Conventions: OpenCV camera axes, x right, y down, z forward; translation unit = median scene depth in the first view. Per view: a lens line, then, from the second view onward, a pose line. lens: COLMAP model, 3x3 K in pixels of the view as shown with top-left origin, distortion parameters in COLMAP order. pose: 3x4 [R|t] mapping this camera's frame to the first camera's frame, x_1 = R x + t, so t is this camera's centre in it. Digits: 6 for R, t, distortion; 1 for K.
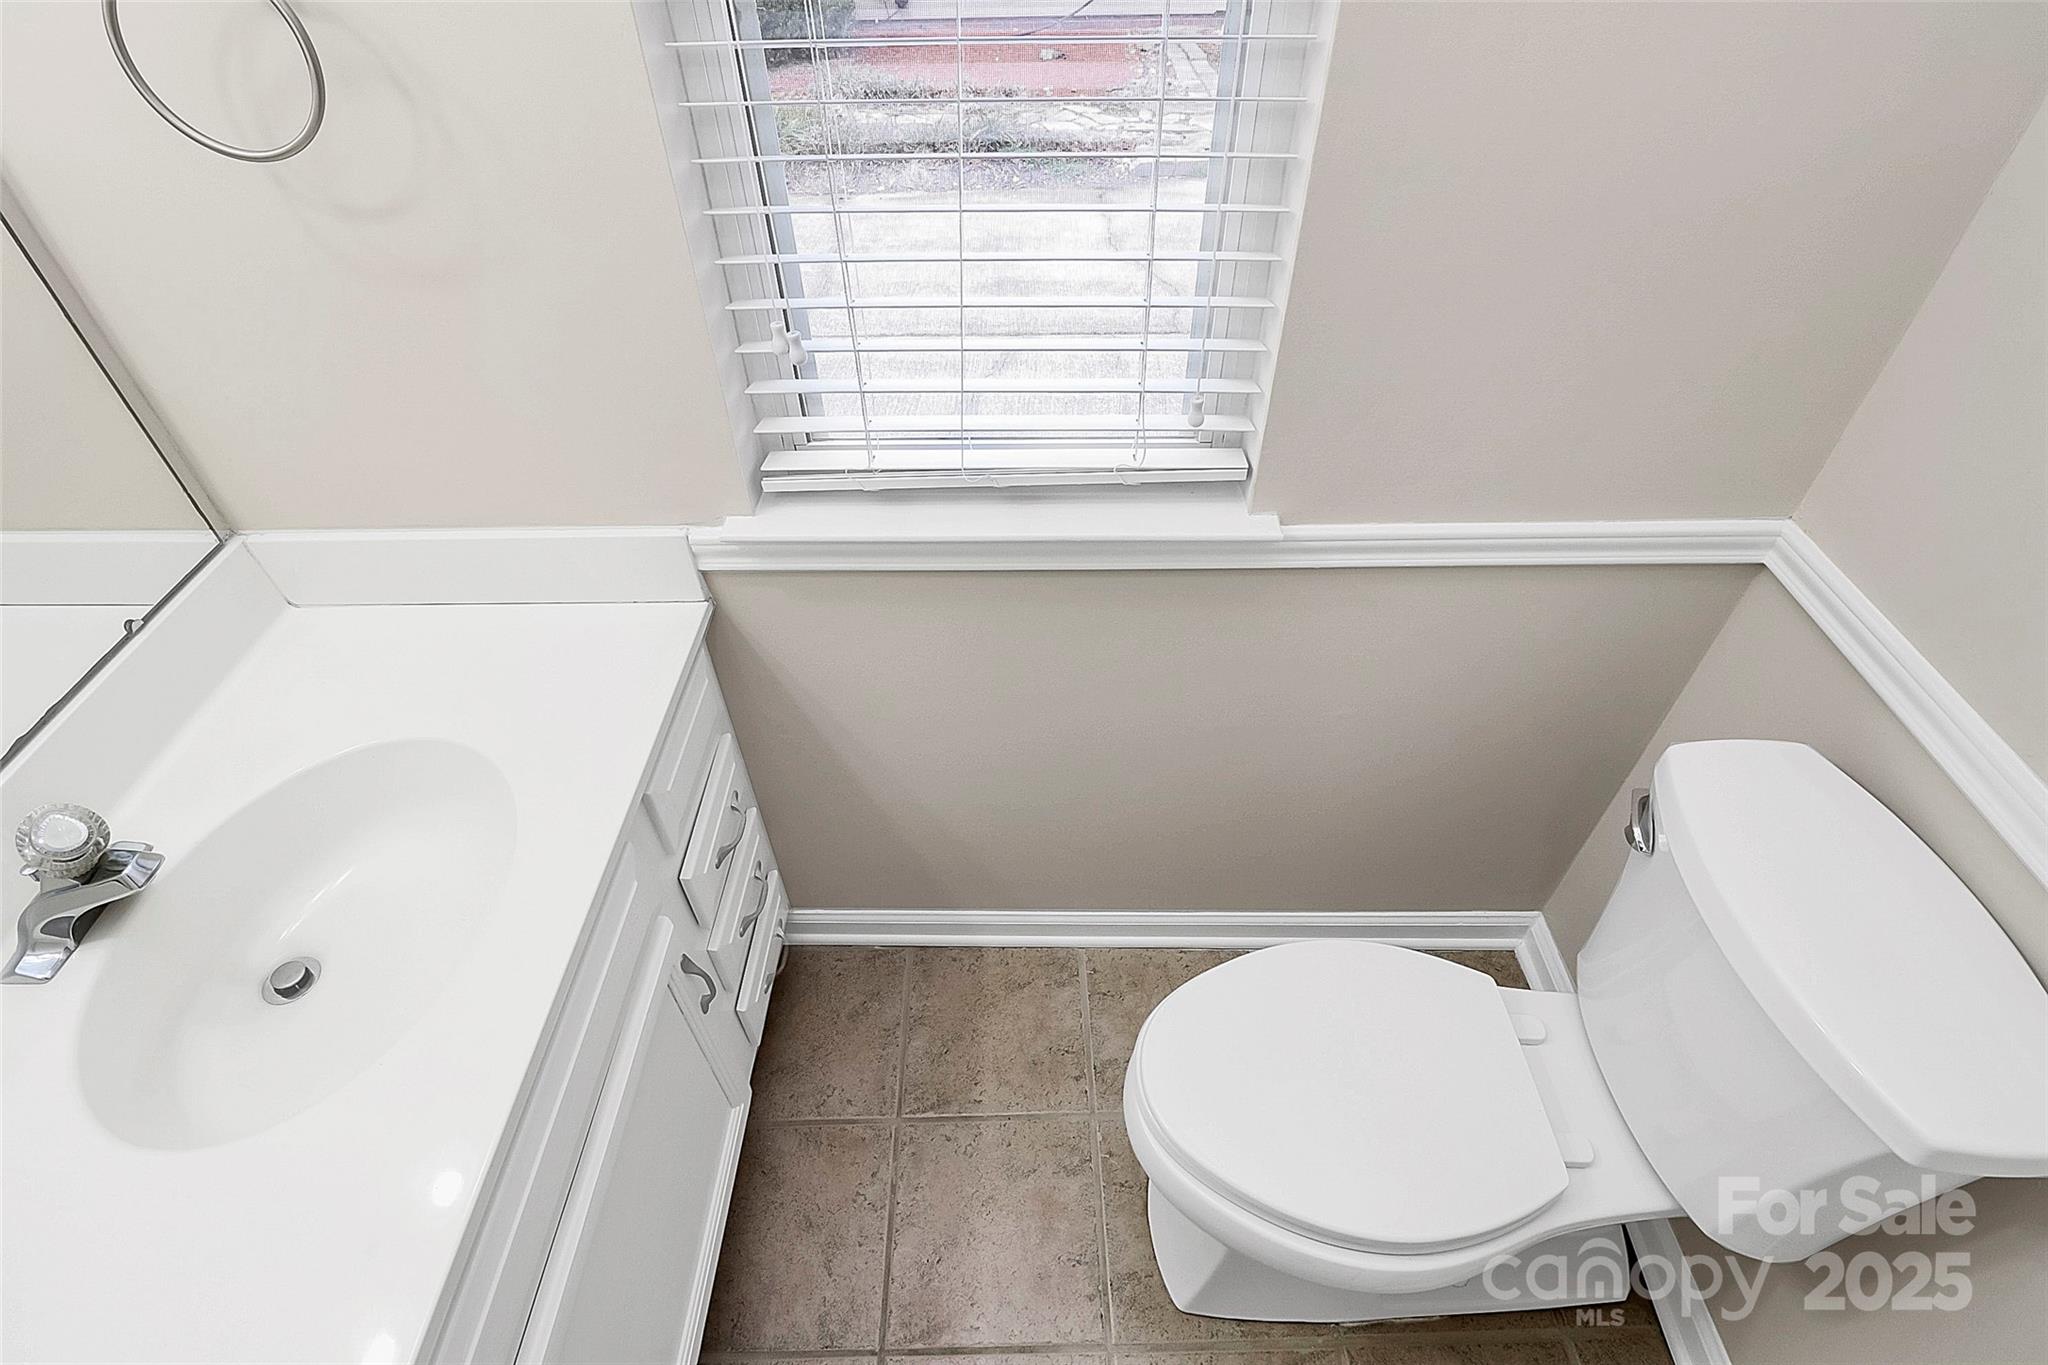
lens RADIAL K [[965.0, 0, 1022.6], [0, 965.0, 674.6], [0, 0, 1]] dist [-0.000505, -0.000093]
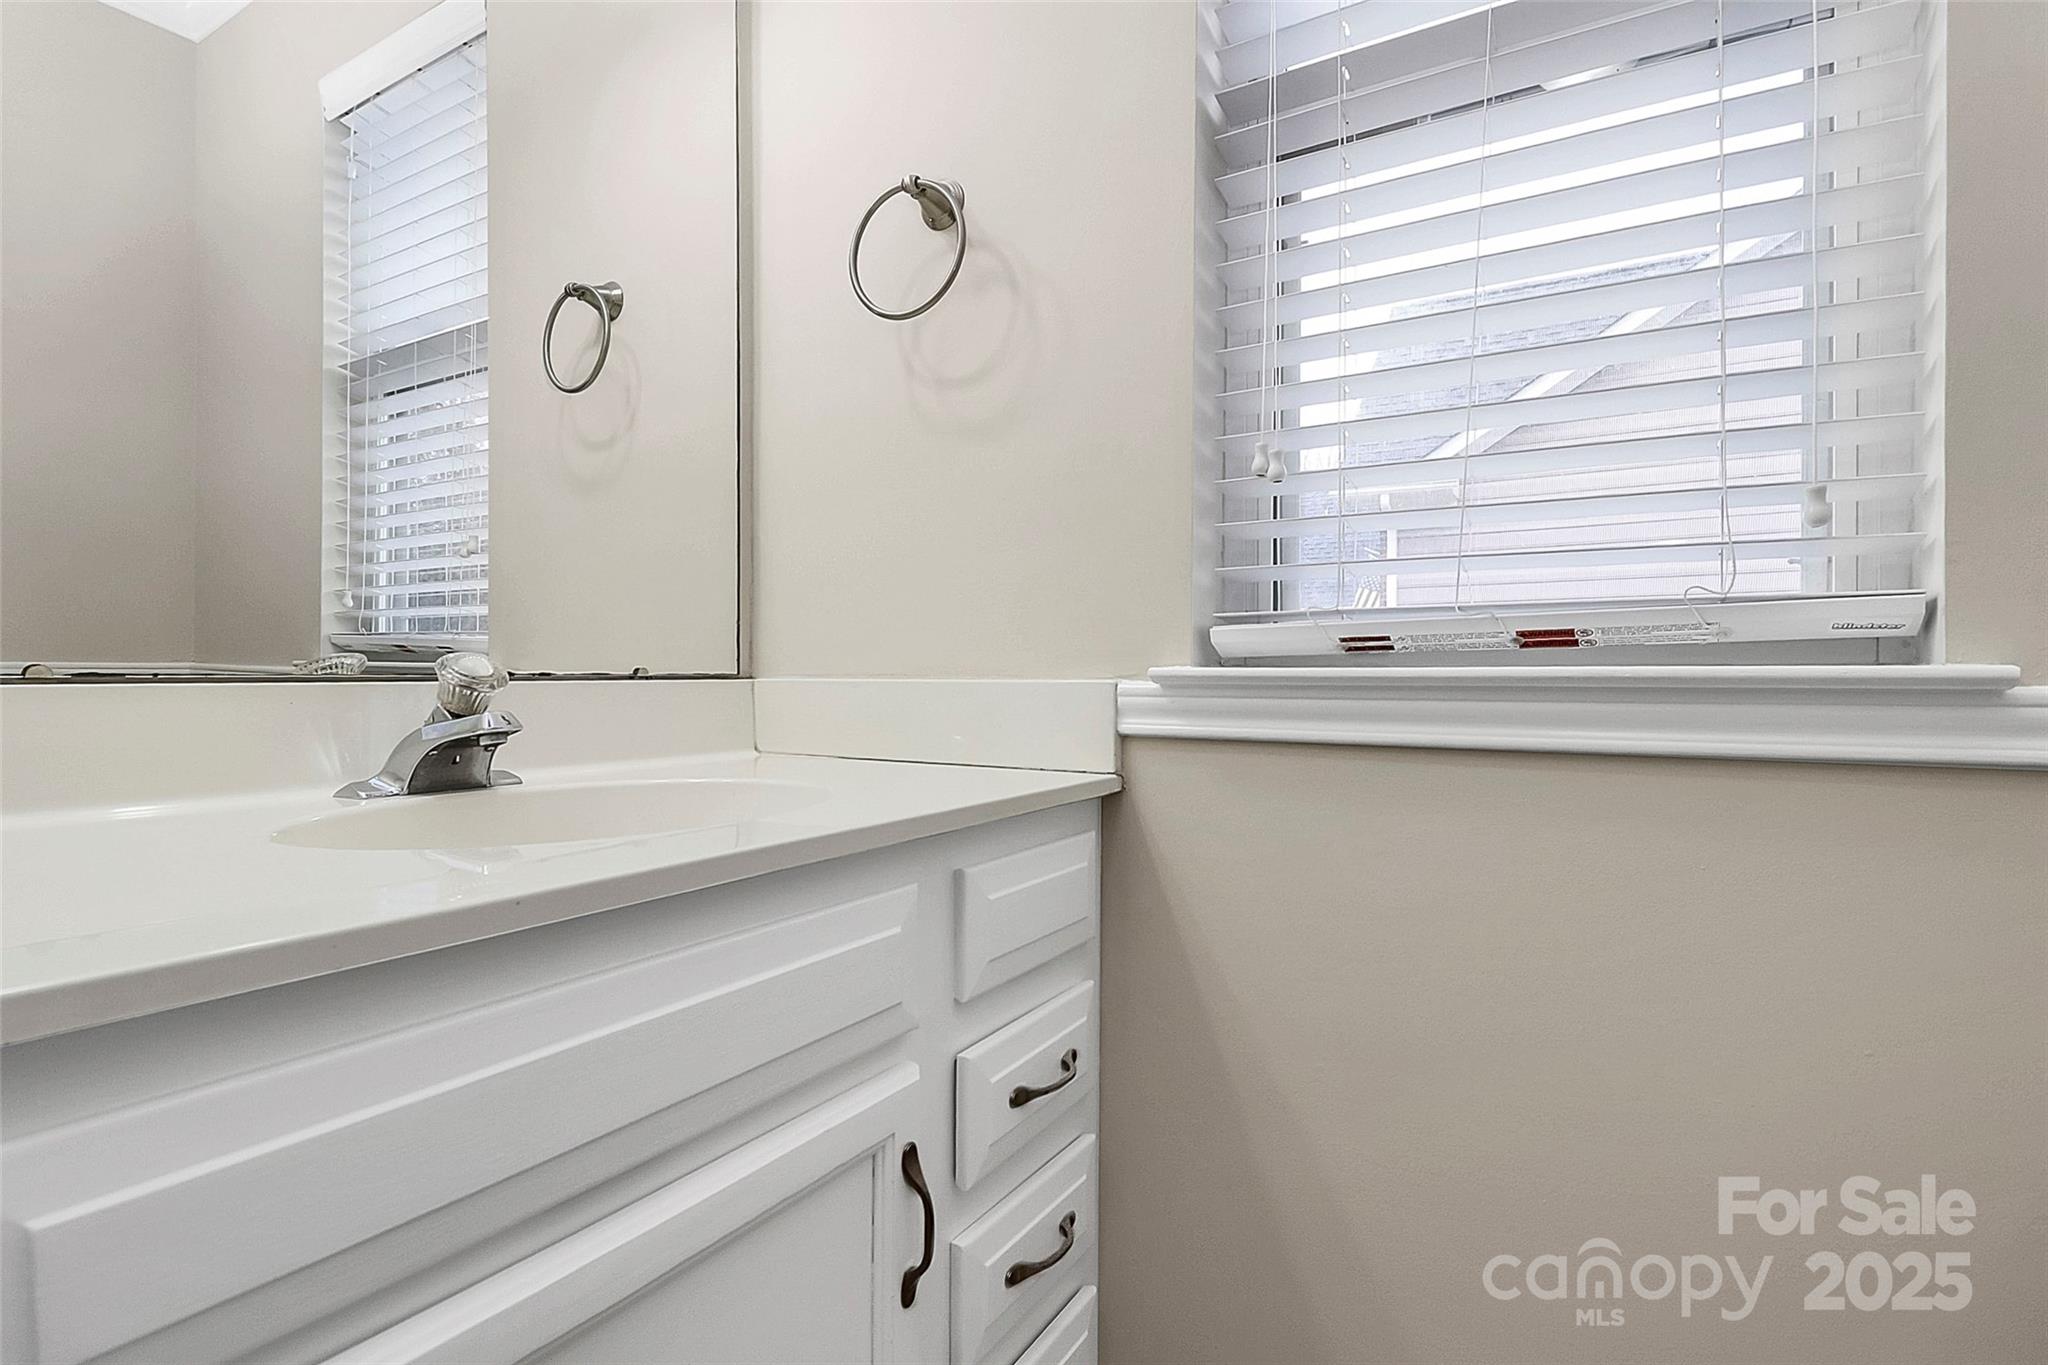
lens RADIAL K [[965.0, 0, 1022.6], [0, 965.0, 674.6], [0, 0, 1]] dist [-0.000505, -0.000093]
pose [[0.875193, 0.019972, -0.483361, 0.008317], [-0.345477, 0.725220, -0.595569, 0.435179], [0.338649, 0.688228, 0.641607, 0.409174]]
